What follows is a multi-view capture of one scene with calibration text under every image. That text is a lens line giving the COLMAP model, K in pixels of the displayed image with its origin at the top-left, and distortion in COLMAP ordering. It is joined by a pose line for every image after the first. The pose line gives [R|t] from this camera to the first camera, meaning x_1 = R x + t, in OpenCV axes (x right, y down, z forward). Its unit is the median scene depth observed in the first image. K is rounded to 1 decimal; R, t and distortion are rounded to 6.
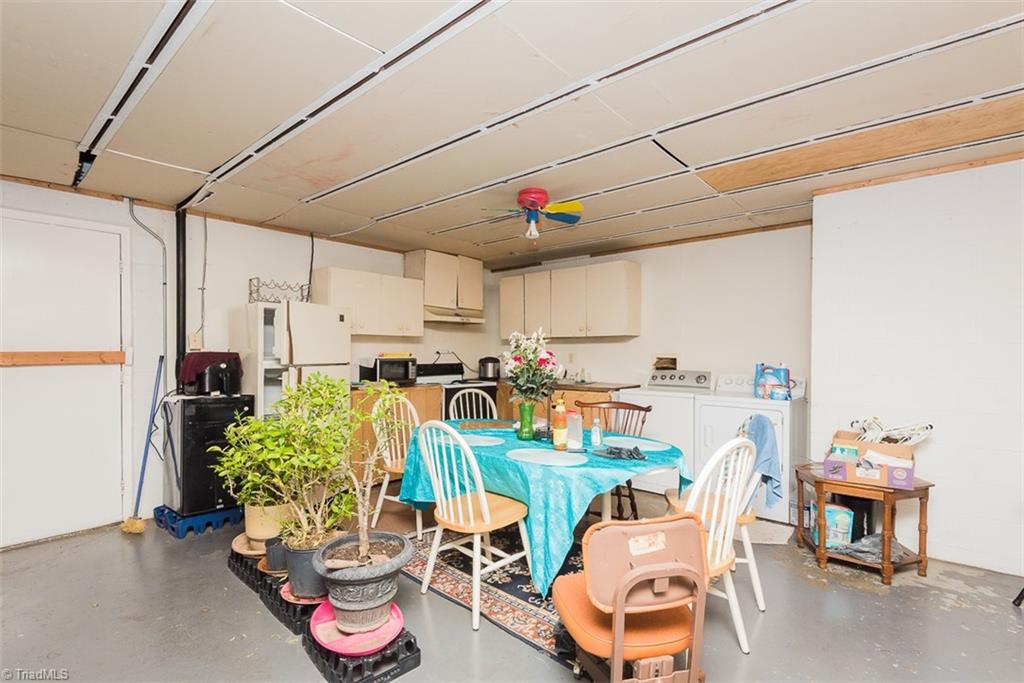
lens RADIAL K [[471.1, 0, 509.3], [0, 471.1, 351.7], [0, 0, 1]] dist [0.014443, -0.000146]
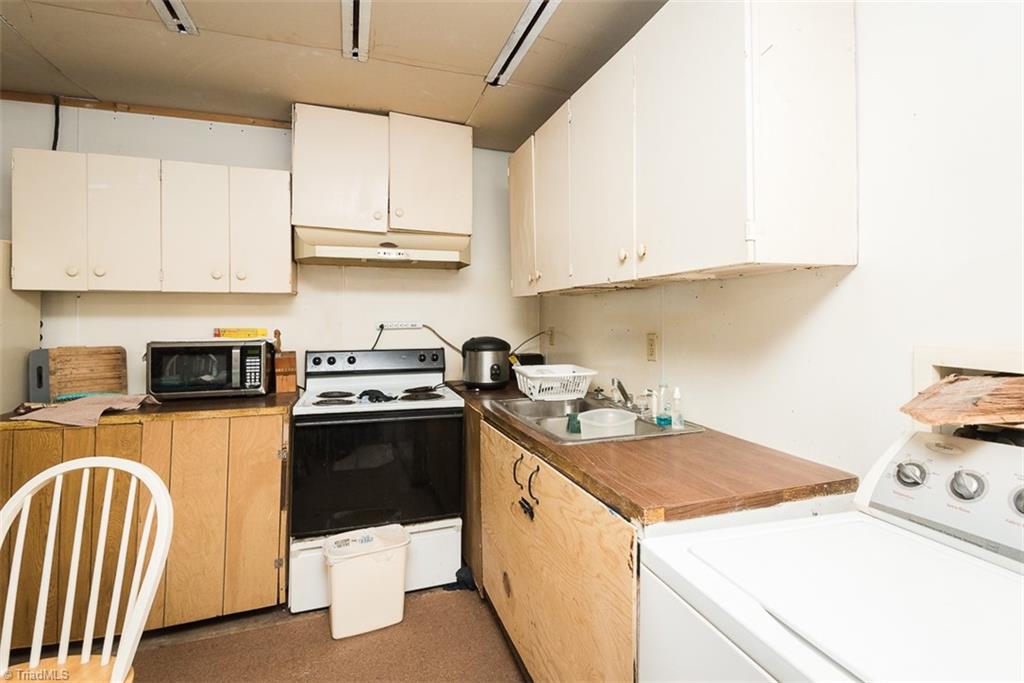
lens RADIAL K [[489.5, 0, 513.9], [0, 489.5, 326.4], [0, 0, 1]] dist [0.018053, -0.013960]
pose [[0.854979, 0.007068, -0.518614, 0.259141], [-0.001411, 0.999935, 0.011302, -0.005458], [0.518661, -0.008932, 0.854934, 0.709229]]
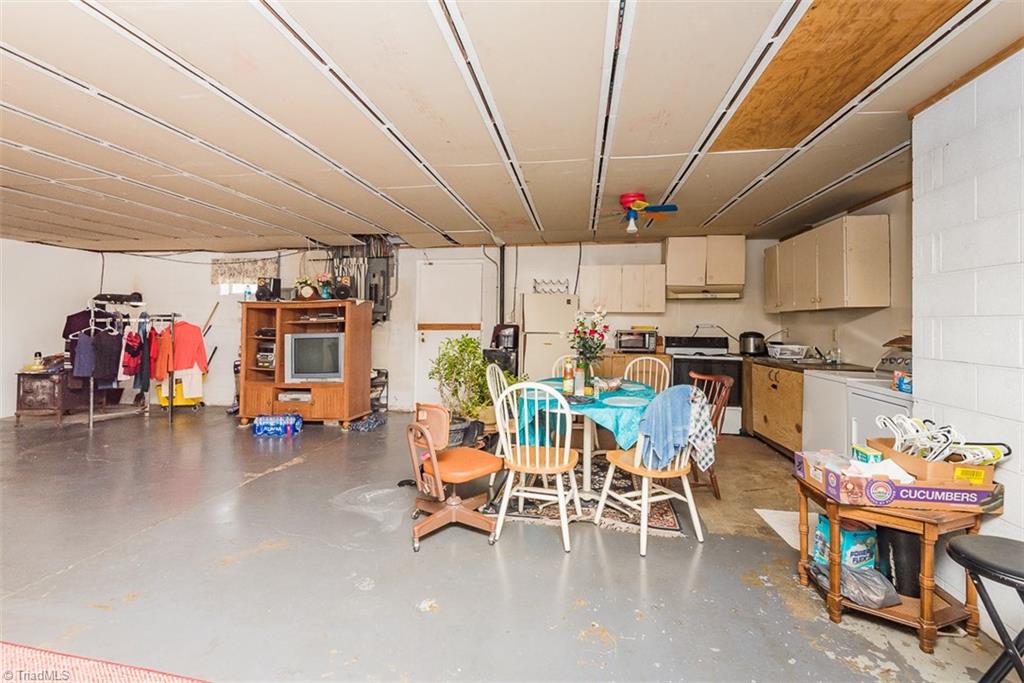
lens RADIAL K [[481.8, 0, 513.4], [0, 481.8, 322.8], [0, 0, 1]] dist [0.077477, -0.000059]
pose [[0.535966, 0.001446, -0.844238, 0.634917], [-0.008379, 0.999958, -0.003607, 0.000712], [0.844198, 0.009008, 0.535956, 0.049451]]
